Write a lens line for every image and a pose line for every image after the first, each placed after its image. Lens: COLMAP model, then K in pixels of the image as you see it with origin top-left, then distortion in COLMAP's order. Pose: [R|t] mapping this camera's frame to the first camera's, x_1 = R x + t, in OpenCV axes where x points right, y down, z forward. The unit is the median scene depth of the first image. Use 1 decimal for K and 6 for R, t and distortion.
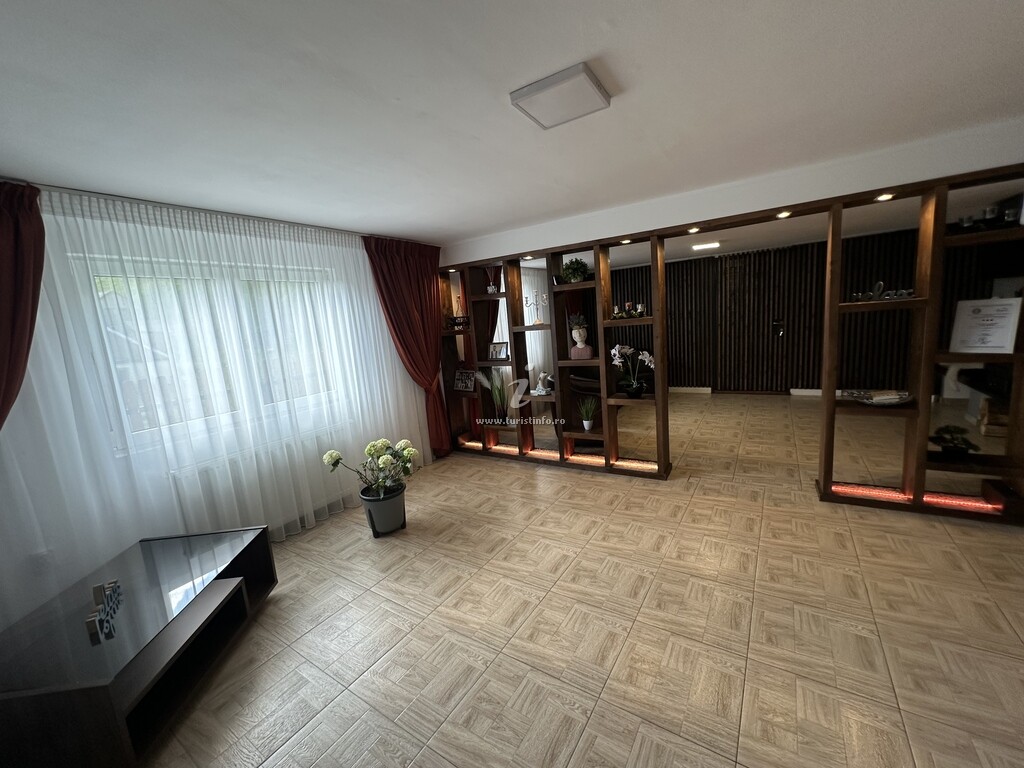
lens RADIAL K [[410.3, 0, 511.9], [0, 410.3, 386.3], [0, 0, 1]] dist [0.004083, 0.000247]
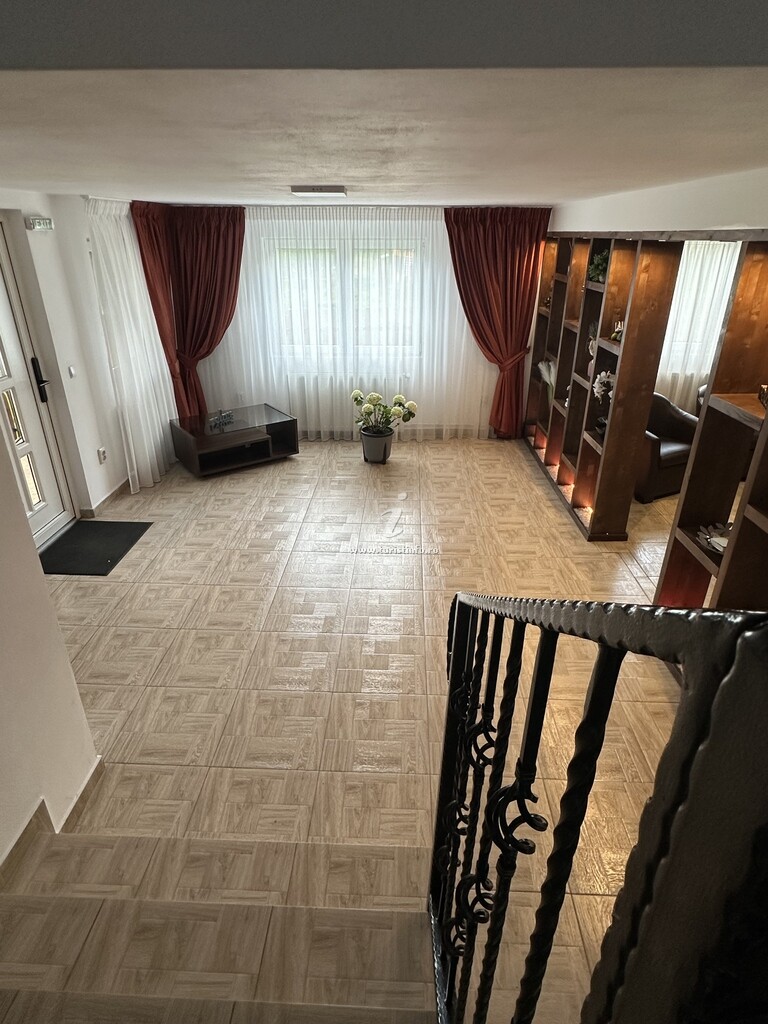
lens RADIAL K [[569.7, 0, 383.0], [0, 569.7, 512.6], [0, 0, 1]] dist [-0.000788, -0.000209]
pose [[0.515838, 0.447113, -0.730754, 1.002641], [-0.187748, 0.891265, 0.412792, -0.238784], [0.835860, -0.075736, 0.543693, -0.009350]]
